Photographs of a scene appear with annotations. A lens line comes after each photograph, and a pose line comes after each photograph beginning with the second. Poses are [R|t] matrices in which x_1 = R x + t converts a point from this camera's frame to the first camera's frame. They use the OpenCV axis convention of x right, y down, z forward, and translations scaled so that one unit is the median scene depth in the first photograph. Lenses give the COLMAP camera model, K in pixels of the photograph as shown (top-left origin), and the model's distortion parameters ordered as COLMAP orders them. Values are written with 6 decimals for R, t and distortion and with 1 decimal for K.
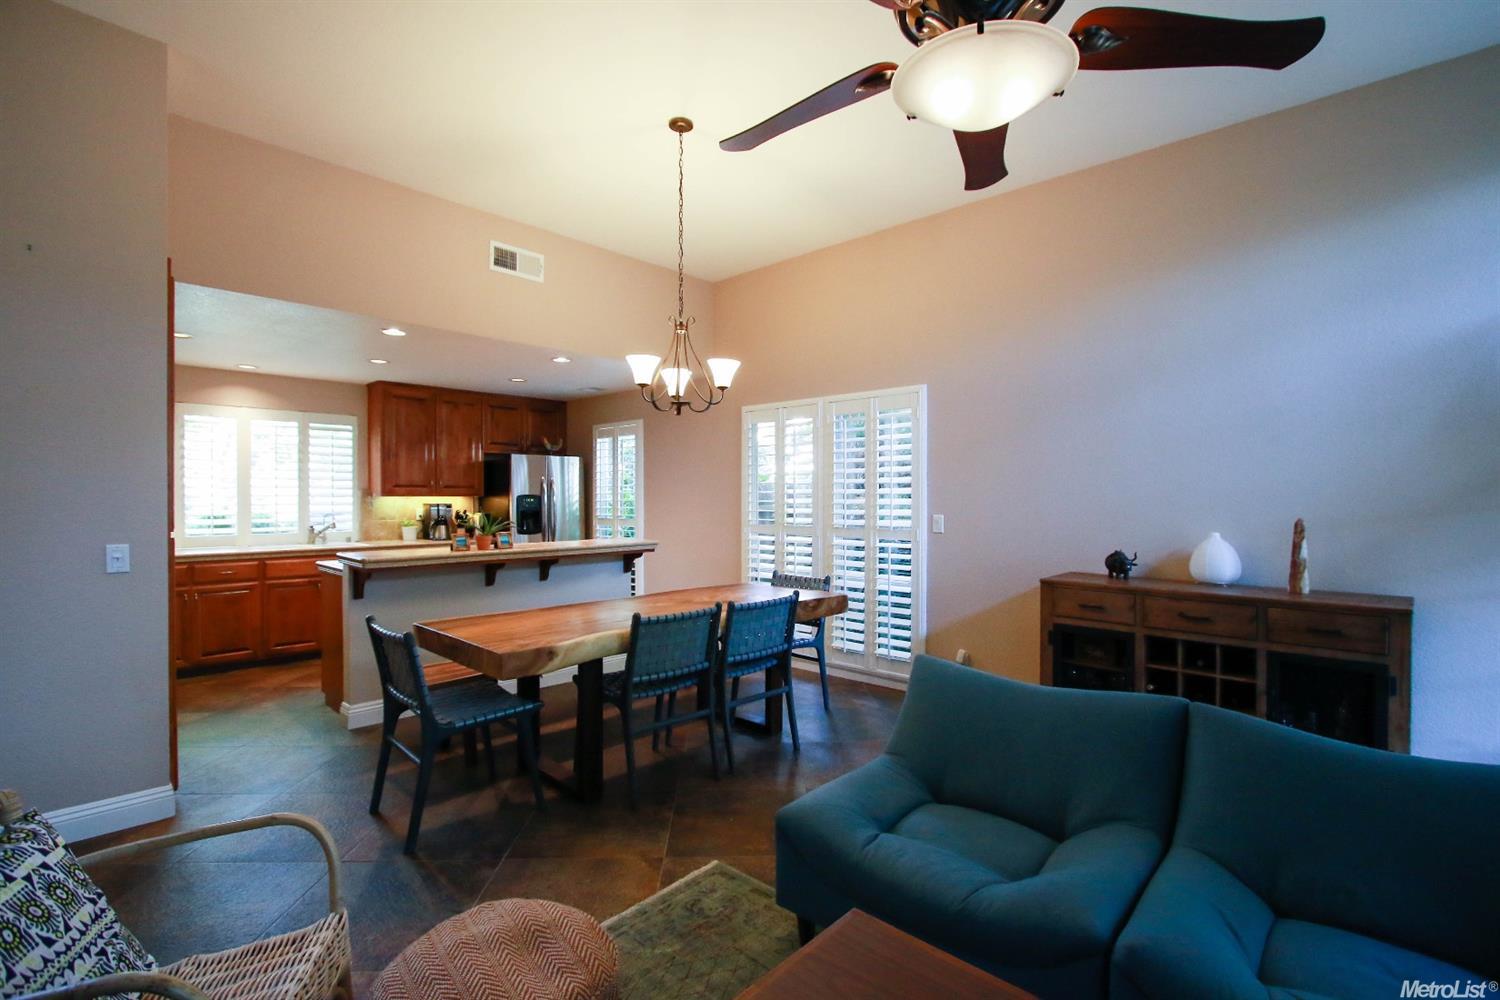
lens RADIAL K [[678.9, 0, 750.0], [0, 678.9, 500.0], [0, 0, 1]] dist [-0.014621, -0.000177]
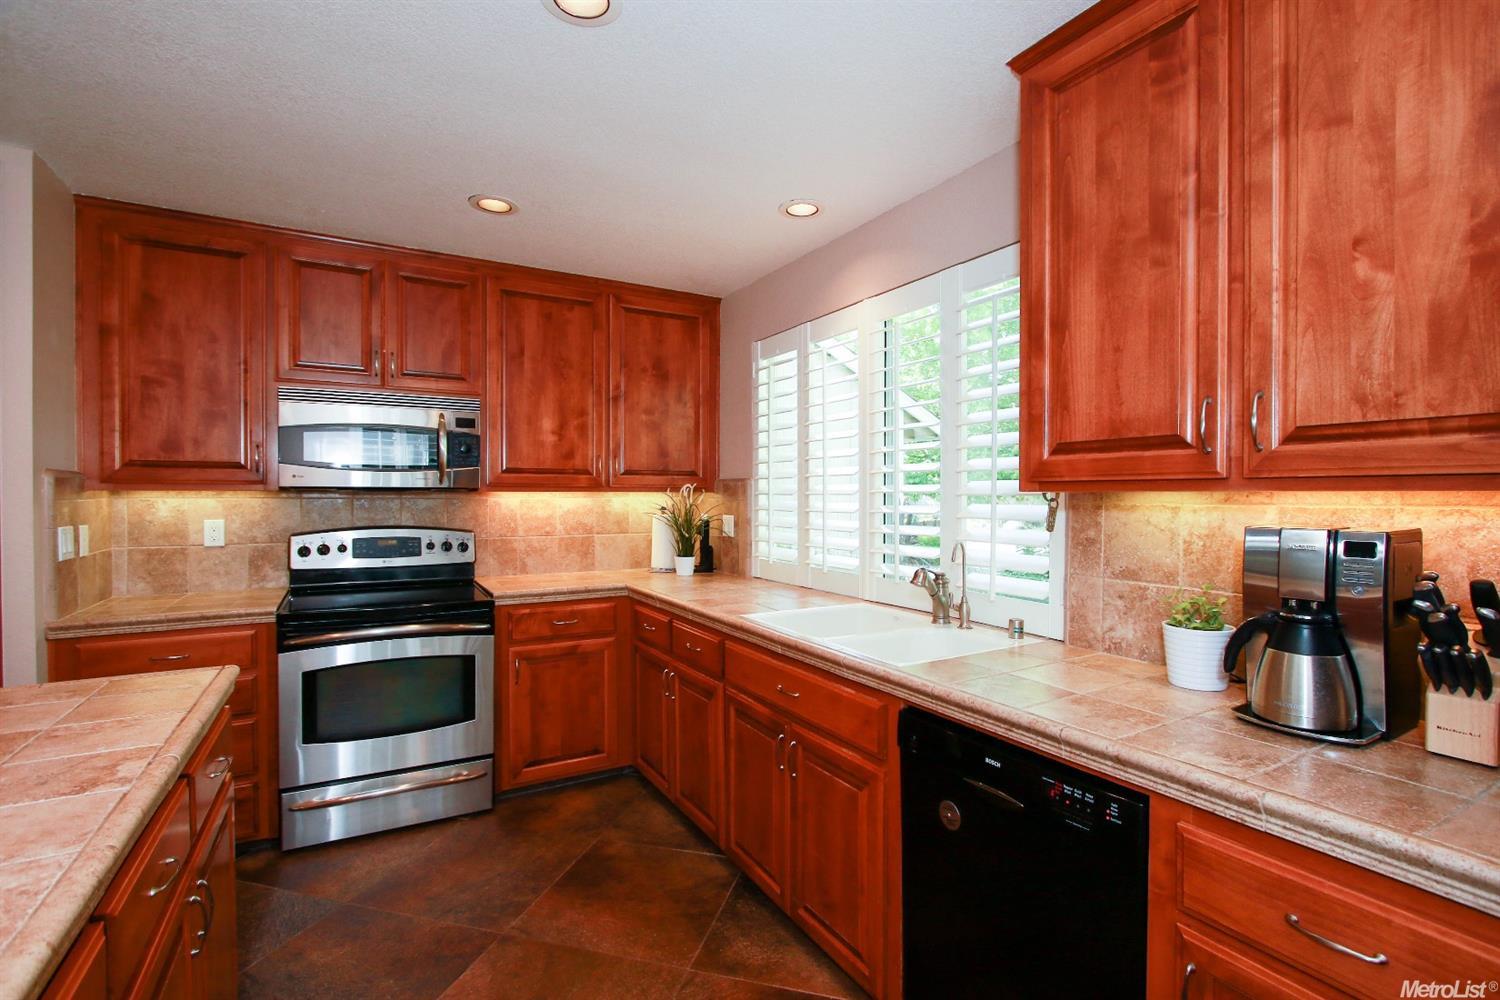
lens RADIAL K [[688.3, 0, 786.4], [0, 688.3, 500.2], [0, 0, 1]] dist [-0.014167, -0.000026]
pose [[-0.271943, 0.005990, -0.962295, -0.243461], [-0.006046, 0.999950, 0.007933, -0.003179], [0.962294, 0.007975, -0.271894, 0.927506]]
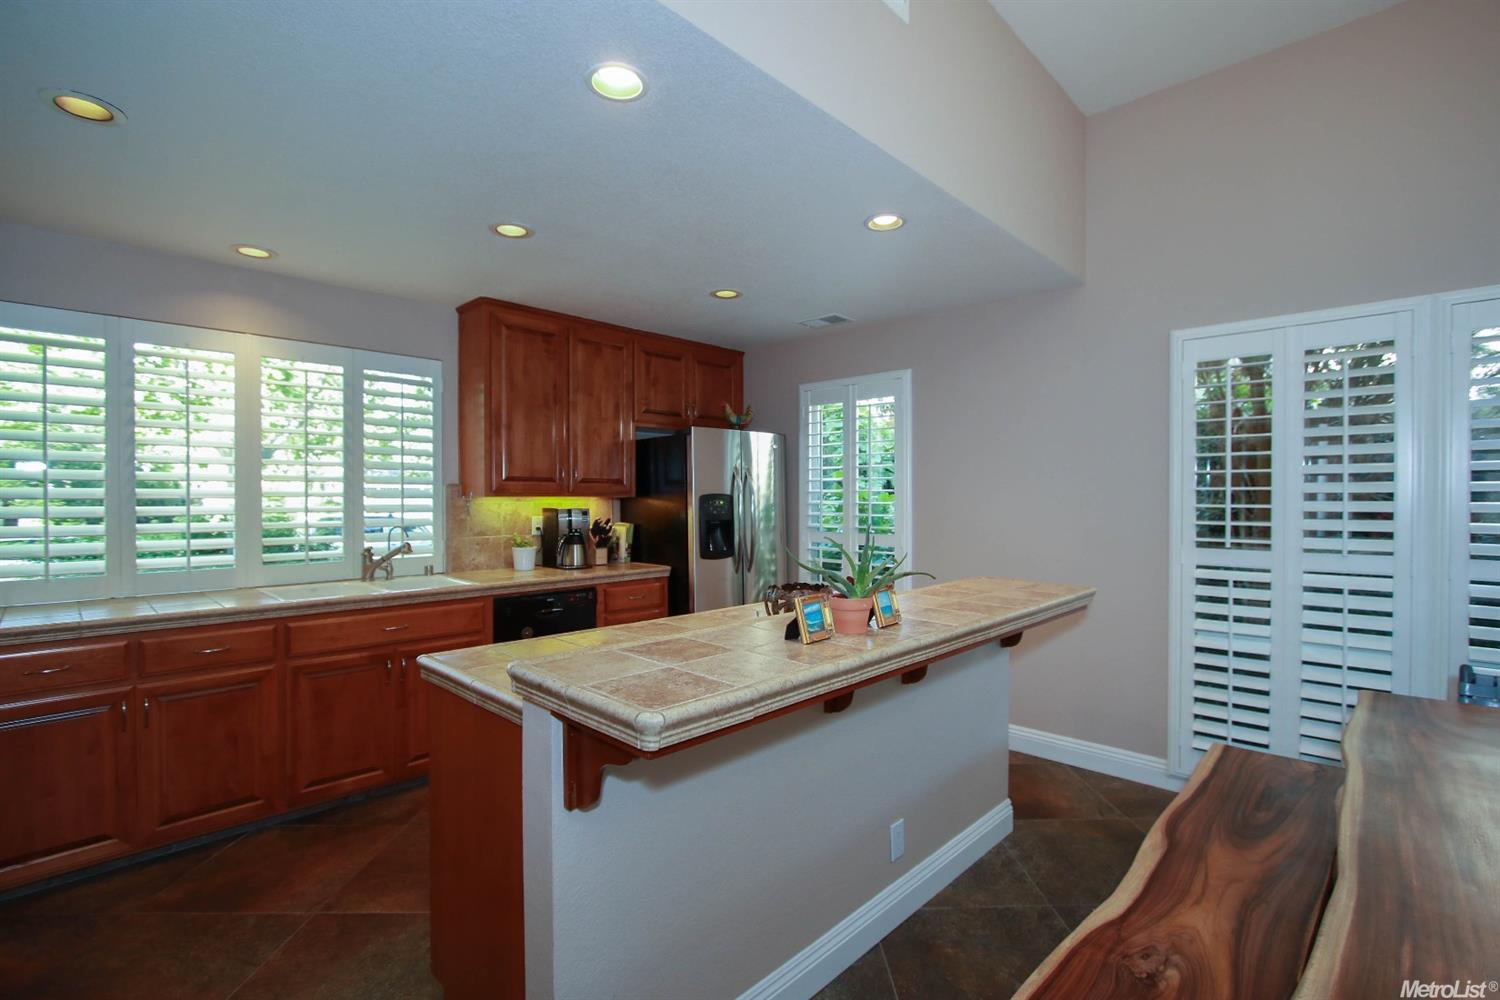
lens RADIAL K [[695.6, 0, 764.2], [0, 695.6, 499.0], [0, 0, 1]] dist [-0.003721, -0.000166]
pose [[0.999838, 0.003027, -0.017739, -0.277434], [-0.002983, 0.999992, 0.002503, -0.005423], [0.017747, -0.002449, 0.999840, 0.382335]]
